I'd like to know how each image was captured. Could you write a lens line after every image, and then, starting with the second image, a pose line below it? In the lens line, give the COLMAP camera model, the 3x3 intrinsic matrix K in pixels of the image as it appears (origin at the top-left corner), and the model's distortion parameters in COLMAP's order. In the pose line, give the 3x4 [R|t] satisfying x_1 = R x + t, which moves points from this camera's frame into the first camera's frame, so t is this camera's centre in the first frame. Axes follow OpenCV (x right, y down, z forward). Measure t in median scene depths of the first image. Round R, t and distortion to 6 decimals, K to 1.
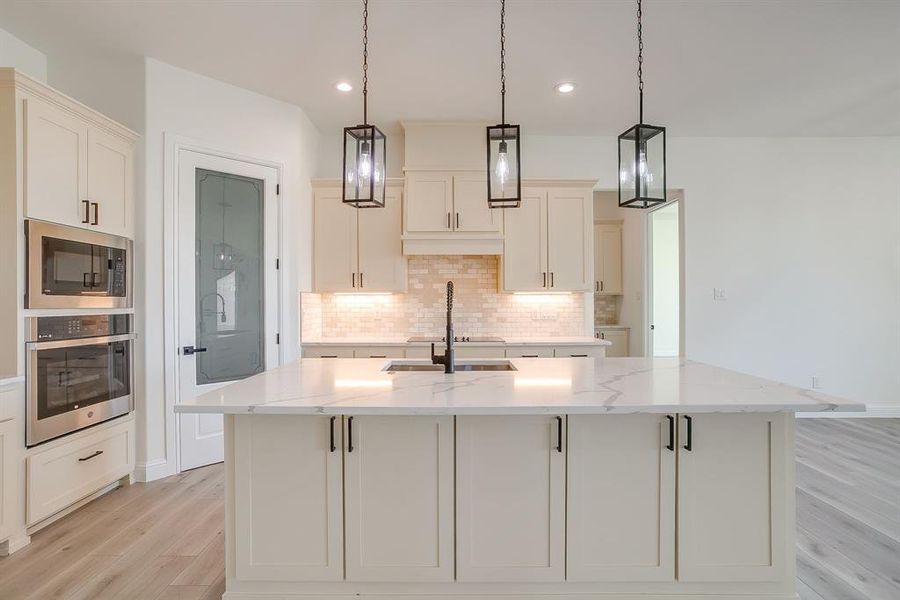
lens RADIAL K [[442.4, 0, 450.0], [0, 442.4, 300.3], [0, 0, 1]] dist [-0.027999, 0.005472]
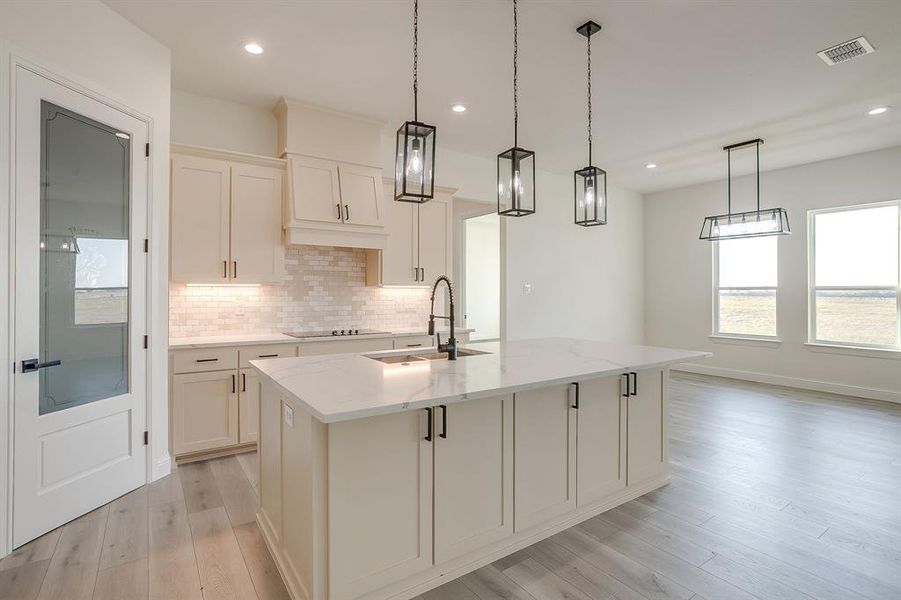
lens RADIAL K [[442.9, 0, 447.8], [0, 442.9, 288.0], [0, 0, 1]] dist [-0.027999, 0.005472]
pose [[0.821333, 0.009244, 0.570375, -0.345394], [-0.001784, 0.999905, -0.013637, 0.001600], [-0.570447, 0.010183, 0.821271, 0.057709]]
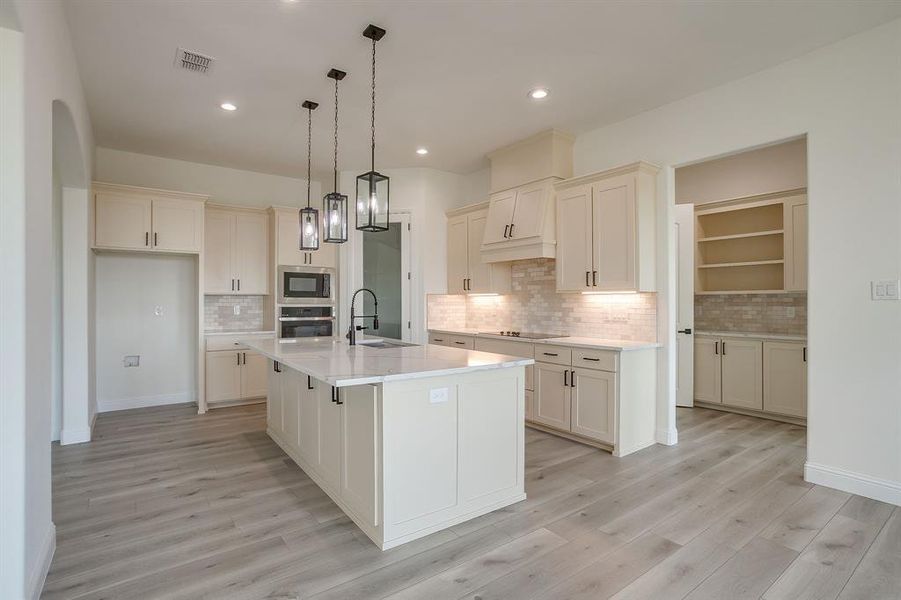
lens RADIAL K [[442.9, 0, 448.5], [0, 442.9, 300.2], [0, 0, 1]] dist [-0.027999, 0.005472]
pose [[0.589566, 0.002137, -0.807717, 0.815014], [-0.002226, 0.999997, 0.001021, -0.000348], [0.807717, 0.001196, 0.589569, 0.182249]]
